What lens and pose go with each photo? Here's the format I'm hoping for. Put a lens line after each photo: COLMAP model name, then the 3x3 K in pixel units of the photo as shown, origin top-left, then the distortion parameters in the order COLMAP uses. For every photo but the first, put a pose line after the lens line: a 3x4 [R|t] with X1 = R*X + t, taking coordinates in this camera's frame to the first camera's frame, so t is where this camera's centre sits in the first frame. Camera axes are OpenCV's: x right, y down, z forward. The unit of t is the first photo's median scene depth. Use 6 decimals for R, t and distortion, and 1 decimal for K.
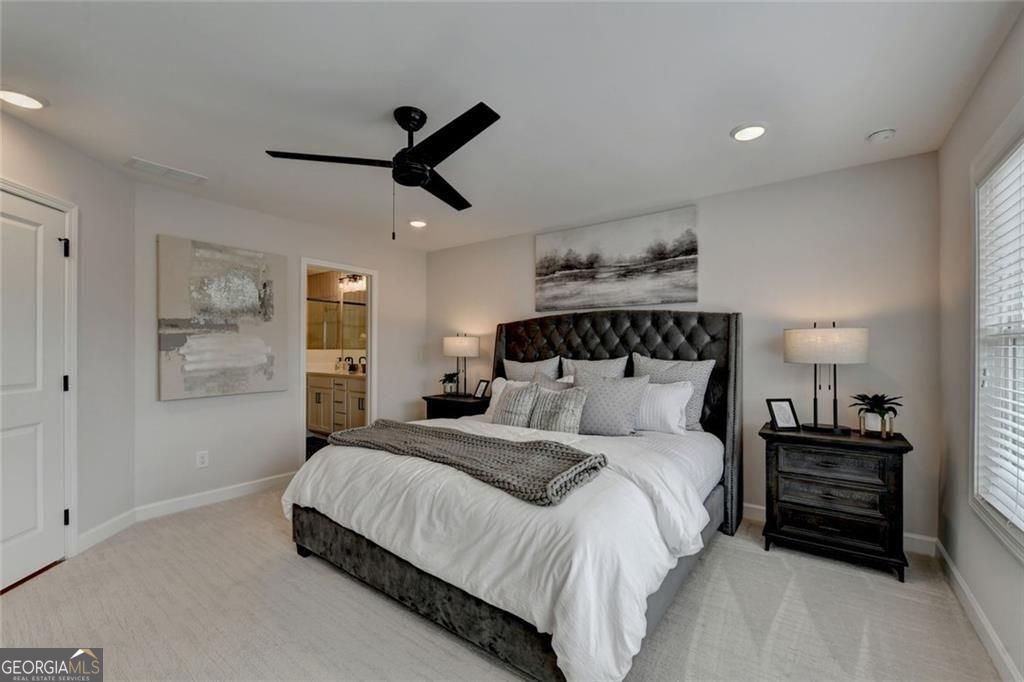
lens RADIAL K [[411.3, 0, 514.1], [0, 411.3, 344.1], [0, 0, 1]] dist [-0.008899, 0.000318]
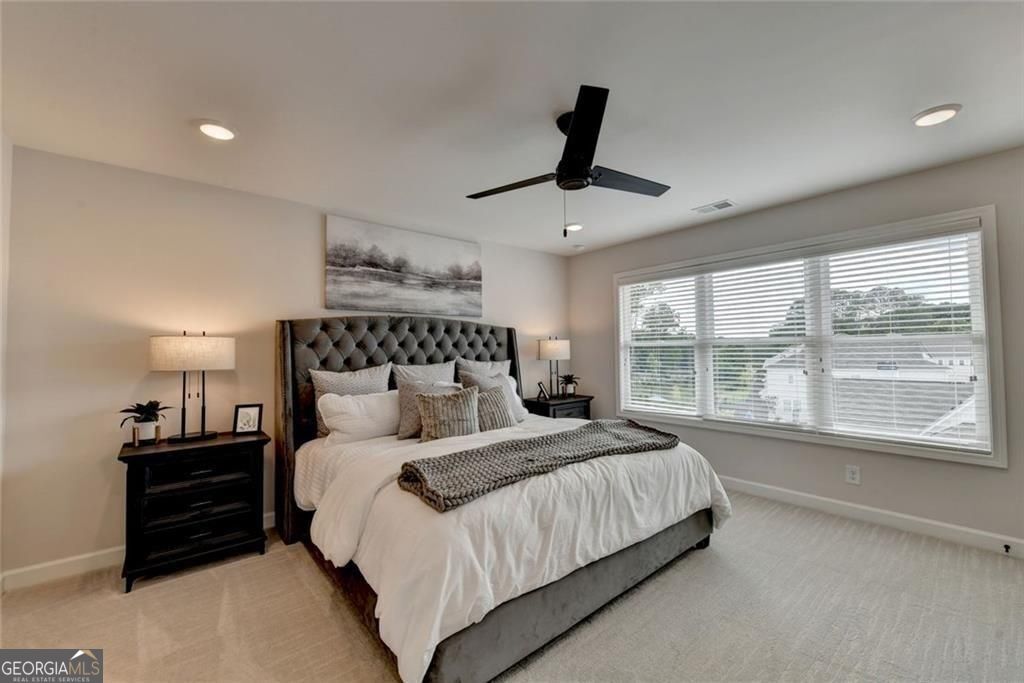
lens RADIAL K [[411.3, 0, 514.1], [0, 411.3, 344.6], [0, 0, 1]] dist [-0.008899, 0.000318]
pose [[0.233359, 0.012267, 0.972313, -0.713206], [0.003622, 0.999903, -0.013485, 0.002993], [-0.972384, 0.006668, 0.233292, 0.517539]]
